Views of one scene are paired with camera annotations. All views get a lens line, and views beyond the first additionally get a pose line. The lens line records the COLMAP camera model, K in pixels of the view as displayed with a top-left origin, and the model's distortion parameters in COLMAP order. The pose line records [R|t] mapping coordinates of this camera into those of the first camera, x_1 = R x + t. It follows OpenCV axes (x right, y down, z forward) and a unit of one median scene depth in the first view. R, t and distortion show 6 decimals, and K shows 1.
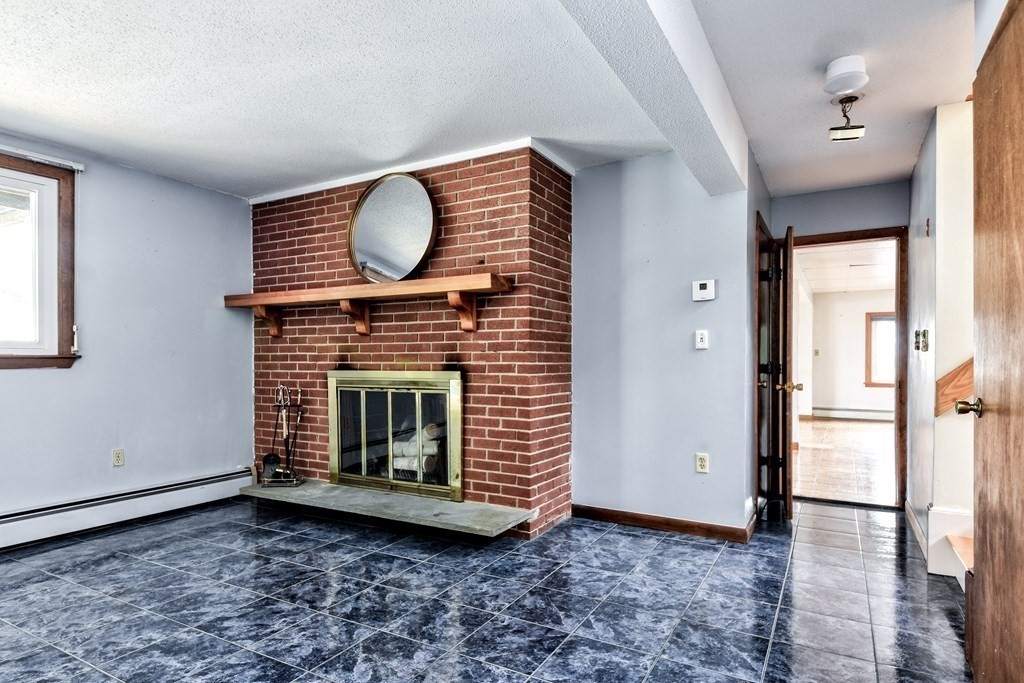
lens RADIAL K [[564.8, 0, 519.5], [0, 564.8, 369.9], [0, 0, 1]] dist [0.079760, -0.061656]
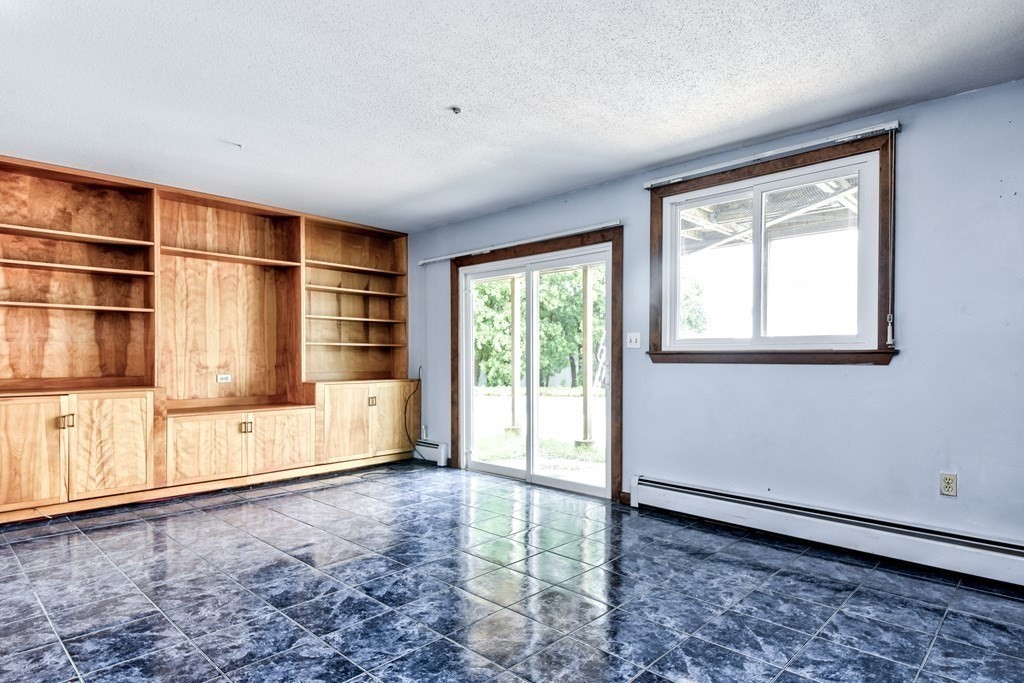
lens RADIAL K [[564.8, 0, 519.5], [0, 564.8, 369.9], [0, 0, 1]] dist [0.079760, -0.061656]
pose [[-0.256675, 0.014711, -0.966386, 0.197986], [-0.016426, 0.999673, 0.019581, -0.003175], [0.966358, 0.020900, -0.256350, 0.719017]]
